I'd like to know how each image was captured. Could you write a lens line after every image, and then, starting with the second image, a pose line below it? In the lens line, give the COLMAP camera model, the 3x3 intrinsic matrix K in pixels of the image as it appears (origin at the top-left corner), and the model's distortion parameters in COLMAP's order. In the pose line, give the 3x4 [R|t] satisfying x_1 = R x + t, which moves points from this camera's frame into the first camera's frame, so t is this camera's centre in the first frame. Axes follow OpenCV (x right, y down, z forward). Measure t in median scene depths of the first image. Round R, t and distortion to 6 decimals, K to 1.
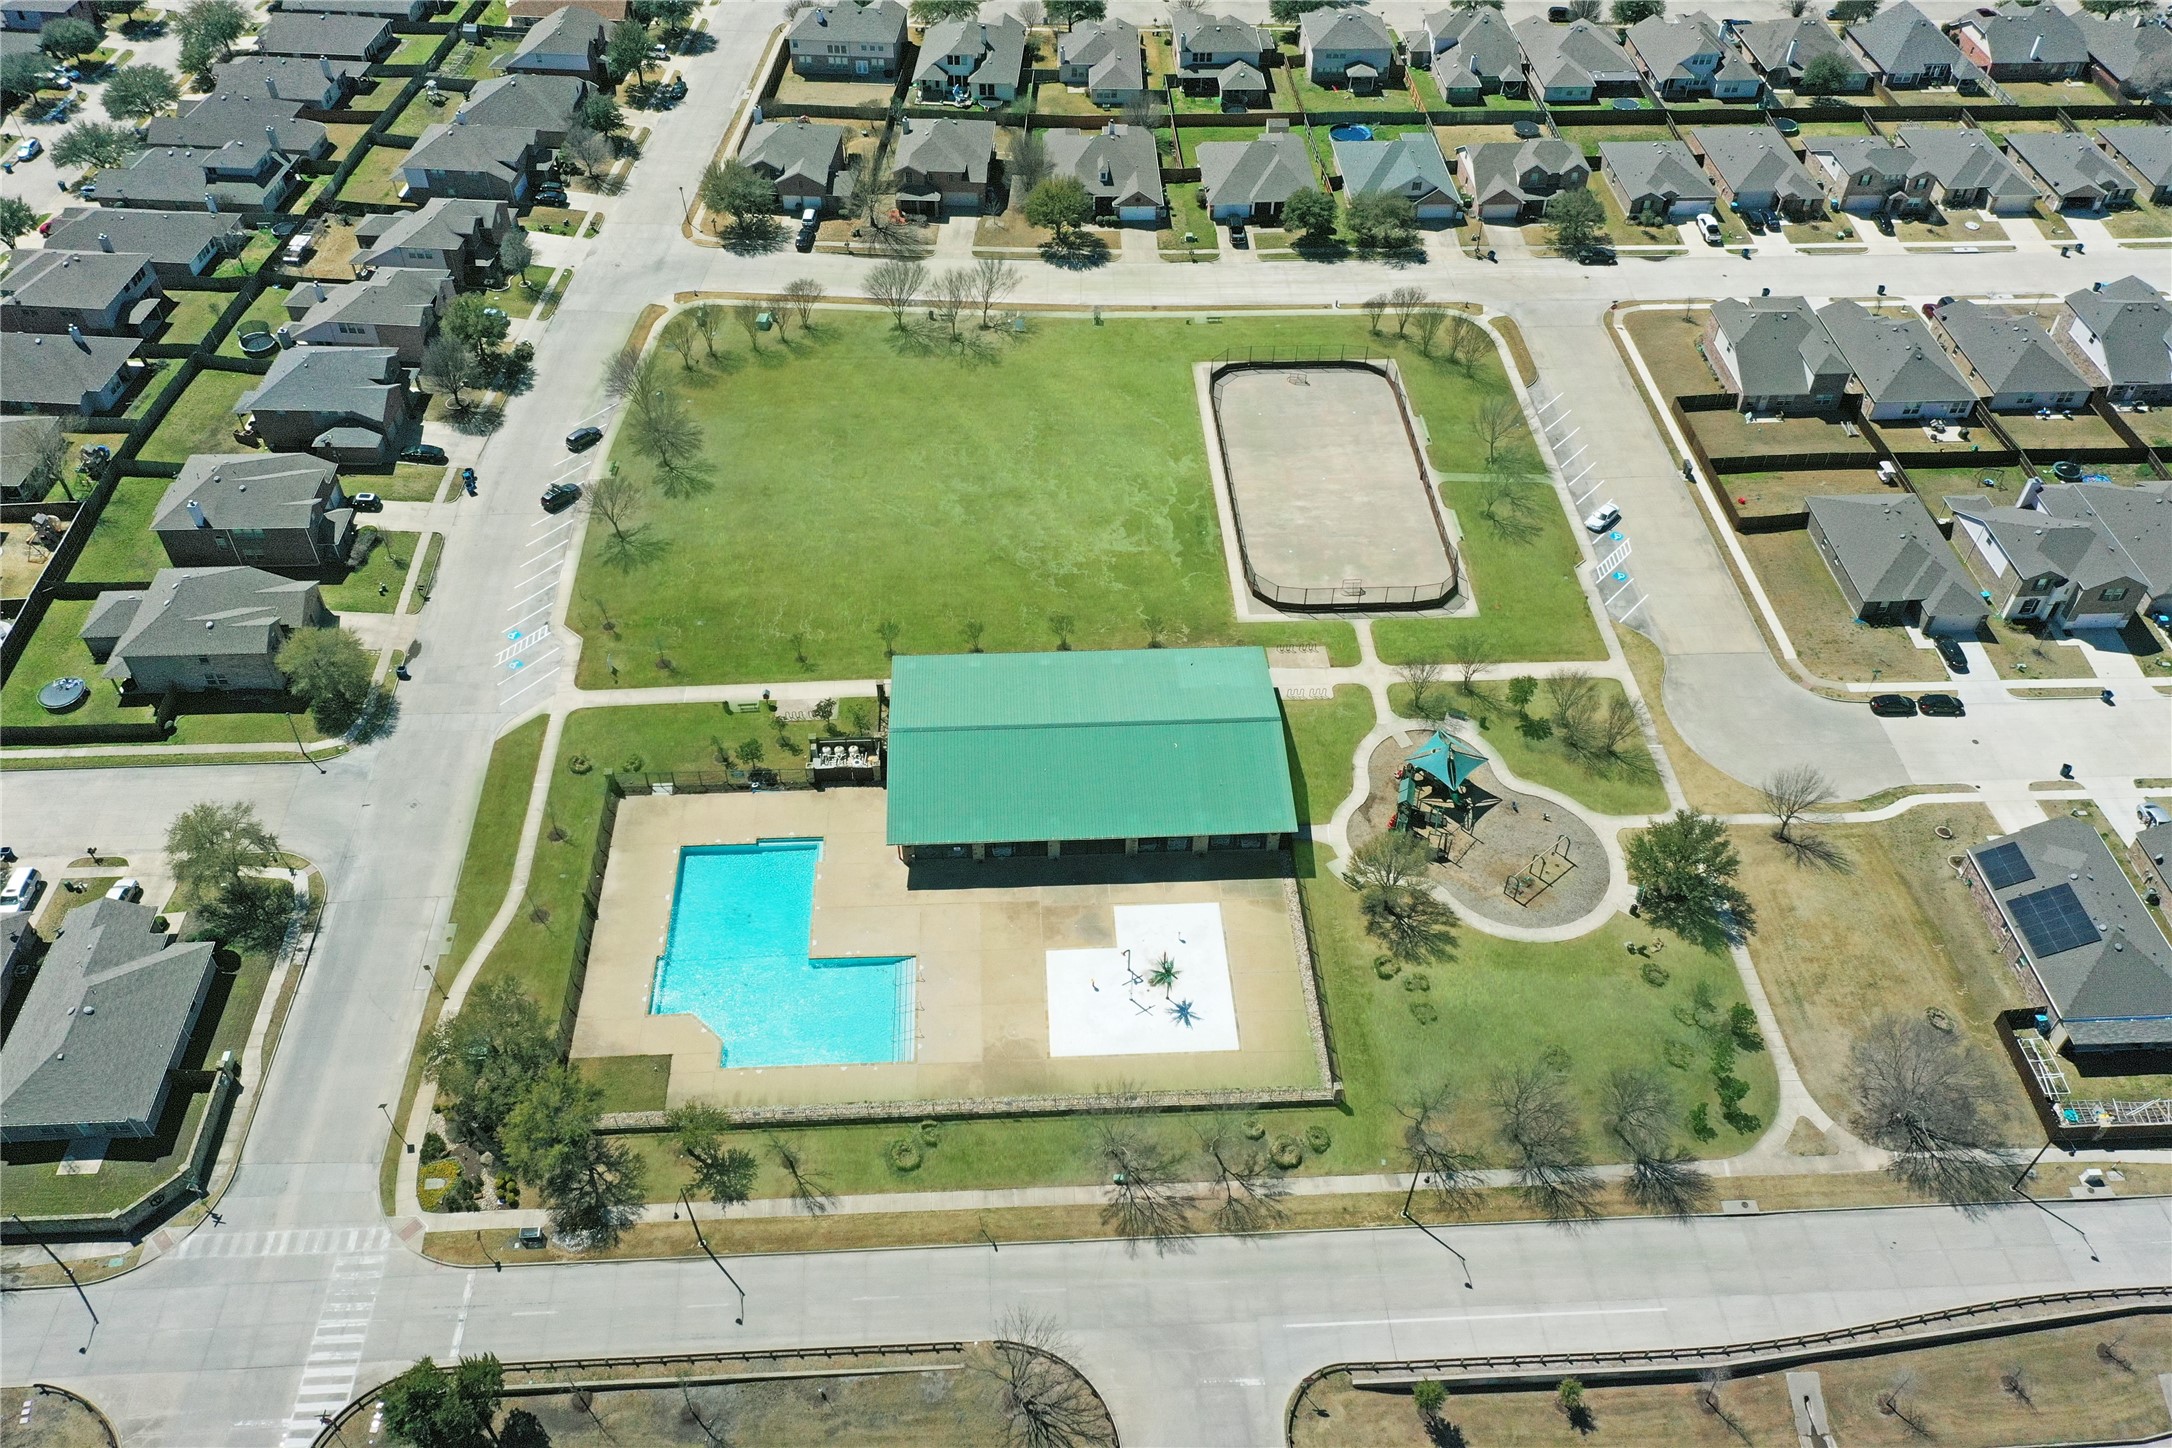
lens RADIAL K [[1694.2, 0, 1086.0], [0, 1694.2, 724.0], [0, 0, 1]] dist [-0.004257, 0.004323]
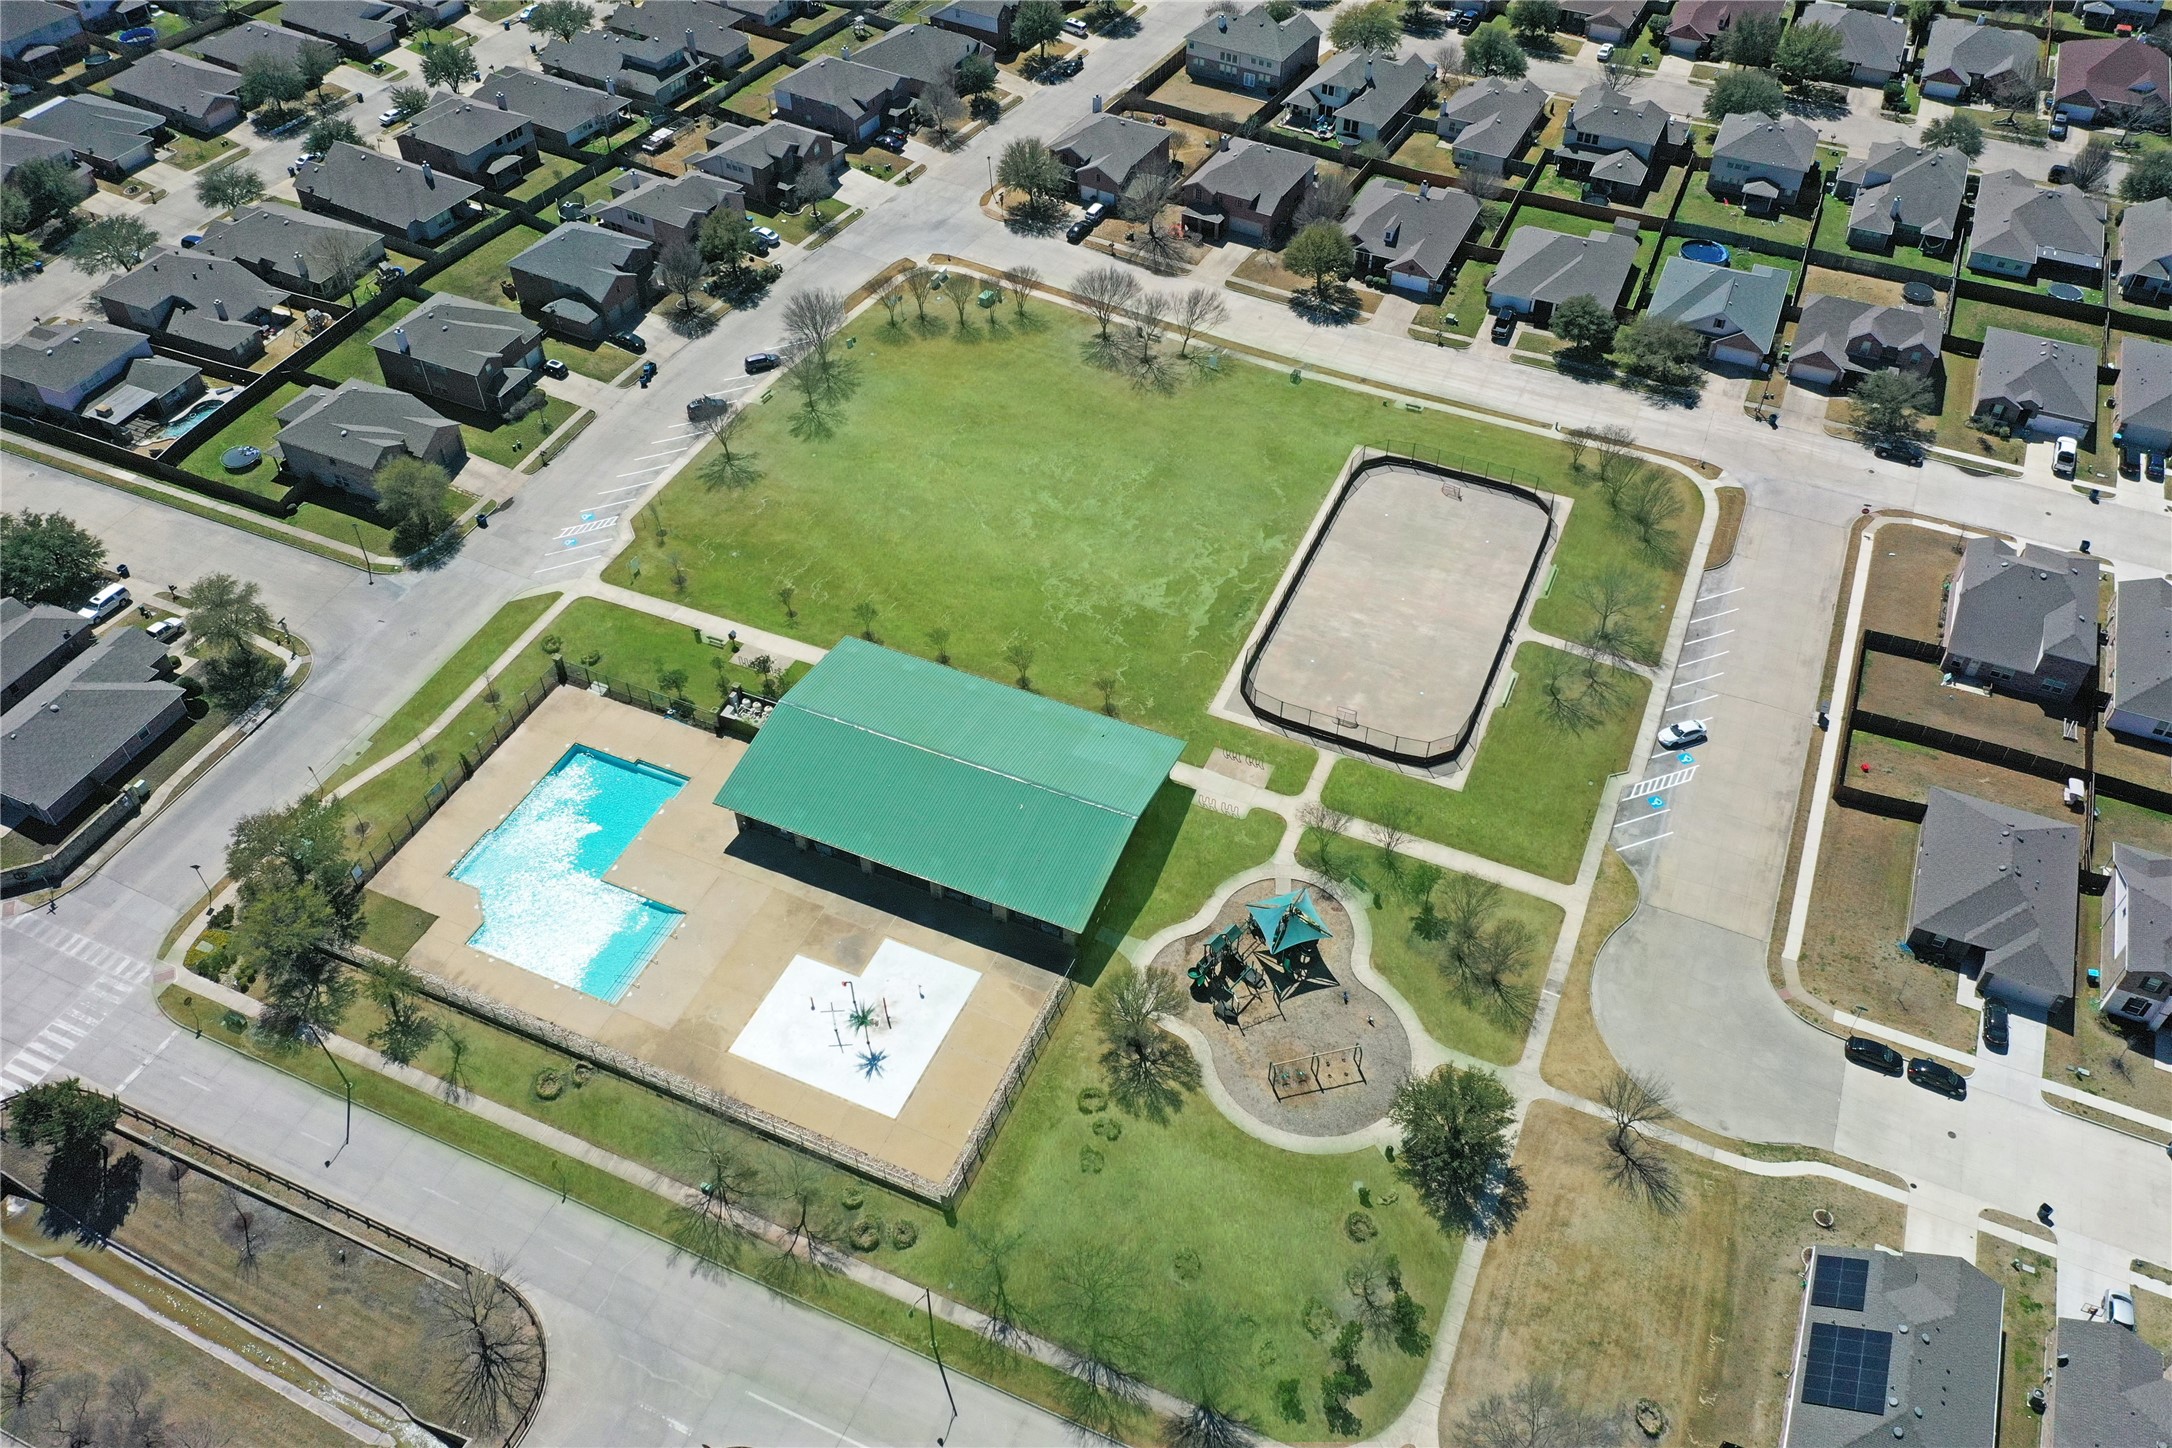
lens RADIAL K [[1694.2, 0, 1086.0], [0, 1694.2, 724.0], [0, 0, 1]] dist [-0.004257, 0.004323]
pose [[0.890610, 0.312446, -0.330443, 0.310421], [-0.312570, 0.948344, 0.054256, -0.076380], [0.330326, 0.054965, 0.942265, 0.081547]]
